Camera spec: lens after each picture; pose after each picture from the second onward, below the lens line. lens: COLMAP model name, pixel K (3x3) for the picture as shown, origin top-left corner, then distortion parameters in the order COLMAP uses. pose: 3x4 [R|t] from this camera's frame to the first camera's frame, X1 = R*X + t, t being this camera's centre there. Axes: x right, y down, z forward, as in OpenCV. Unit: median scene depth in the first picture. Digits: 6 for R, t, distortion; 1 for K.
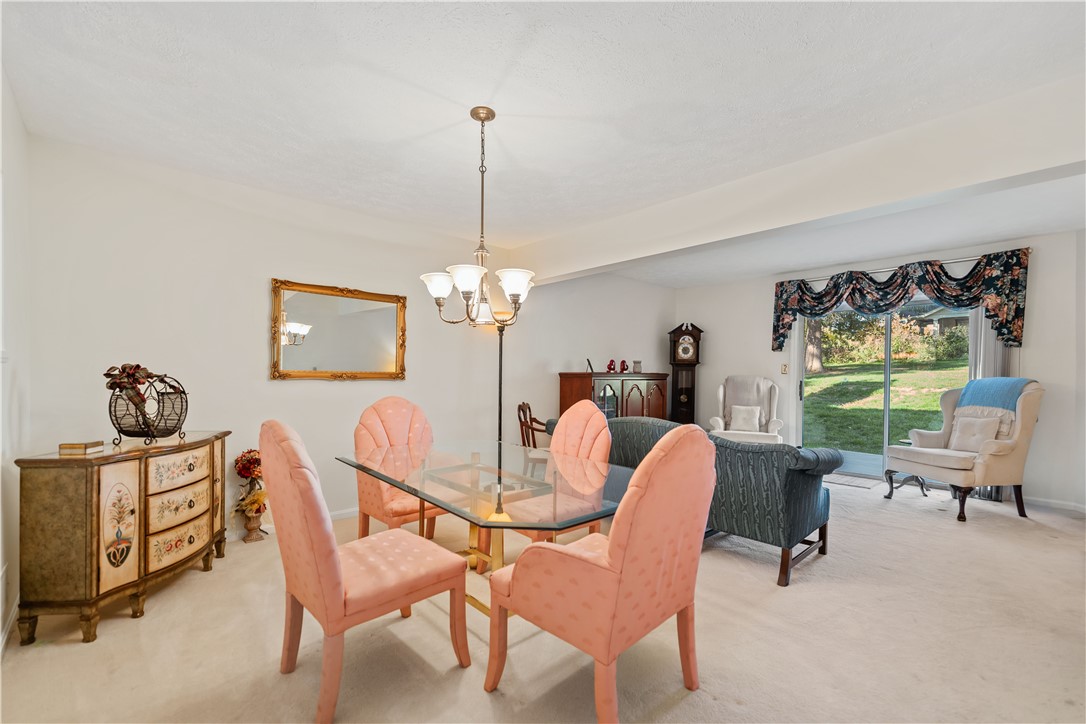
lens RADIAL K [[459.2, 0, 548.8], [0, 459.2, 379.9], [0, 0, 1]] dist [0.000417, 0.000548]
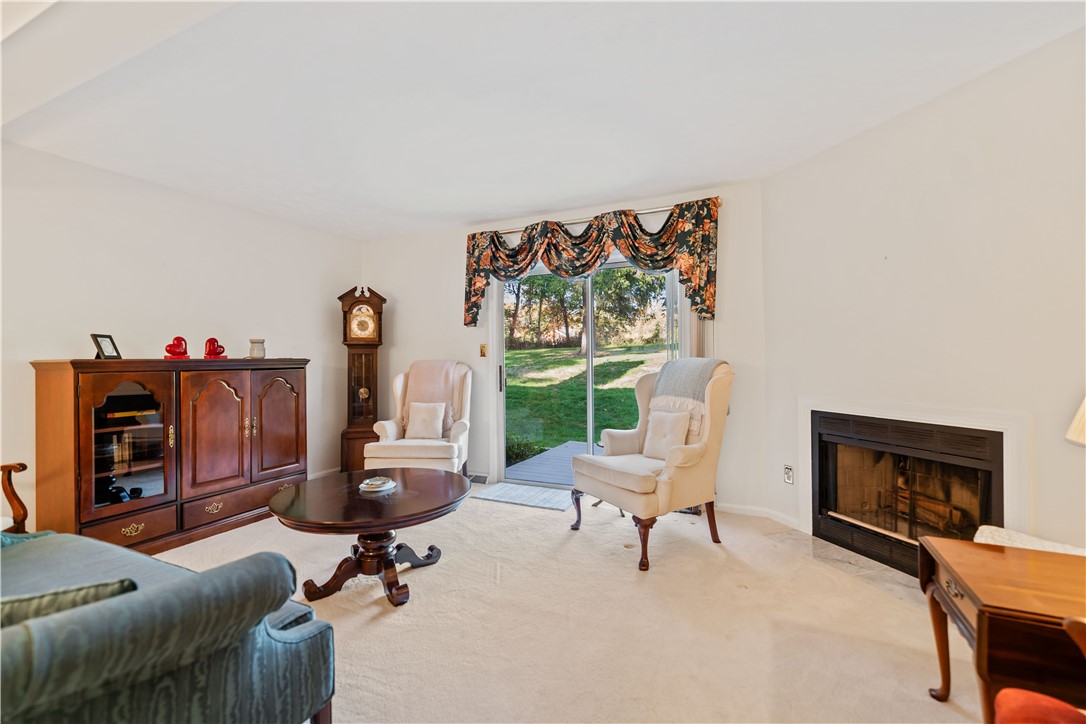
lens RADIAL K [[459.2, 0, 539.8], [0, 459.2, 356.9], [0, 0, 1]] dist [0.000417, 0.000548]
pose [[0.928644, -0.014546, 0.370688, 0.403176], [0.019905, 0.999745, -0.010637, -0.003479], [-0.370439, 0.017256, 0.928697, 0.332822]]
